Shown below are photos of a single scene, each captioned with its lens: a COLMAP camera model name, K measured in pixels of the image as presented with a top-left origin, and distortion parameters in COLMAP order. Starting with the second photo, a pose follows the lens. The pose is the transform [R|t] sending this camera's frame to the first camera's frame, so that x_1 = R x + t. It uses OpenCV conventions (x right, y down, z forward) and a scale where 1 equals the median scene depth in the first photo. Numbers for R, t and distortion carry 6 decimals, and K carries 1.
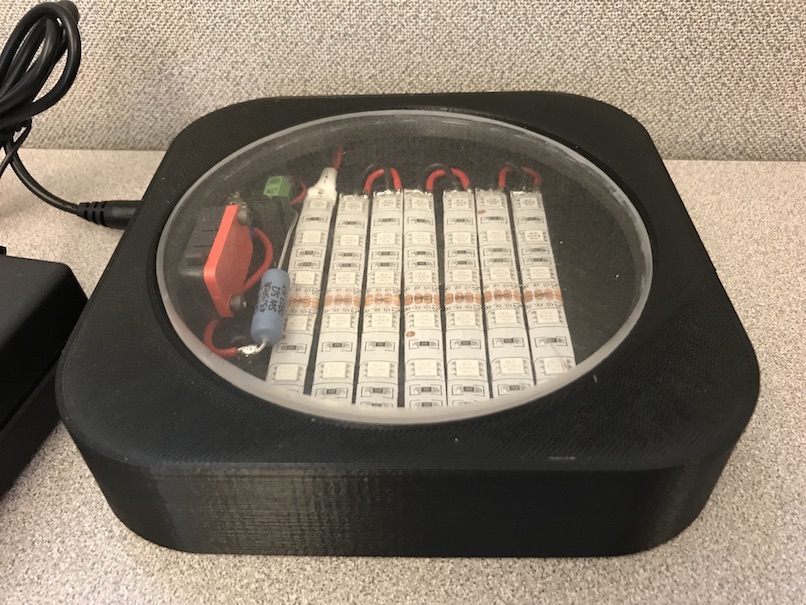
lens RADIAL K [[674.3, 0, 403.0], [0, 674.3, 302.5], [0, 0, 1]] dist [0.002409, -0.000496]
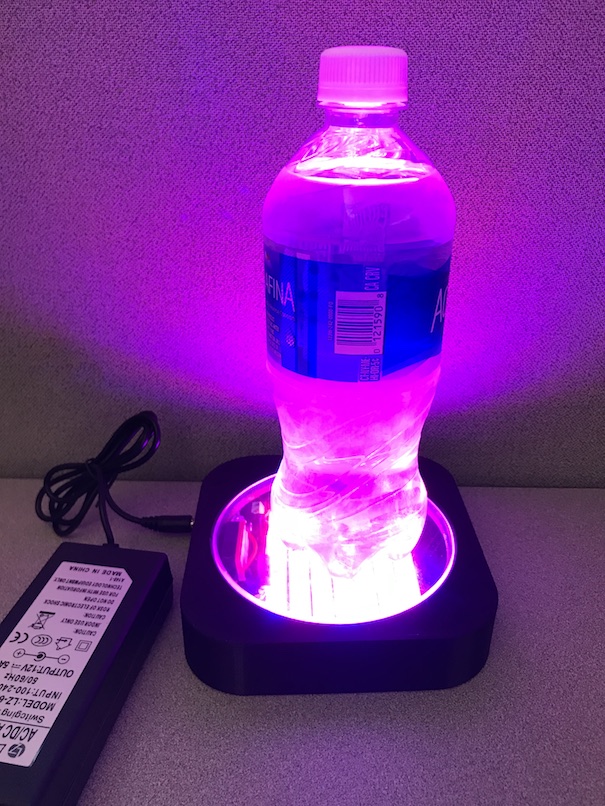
lens RADIAL K [[674.3, 0, 302.5], [0, 674.3, 403.0], [0, 0, 1]] dist [0.002409, -0.000496]
pose [[0.998868, -0.003880, 0.047401, -0.225207], [0.016047, 0.965717, -0.259099, 0.043605], [-0.044770, 0.259566, 0.964687, -1.270881]]
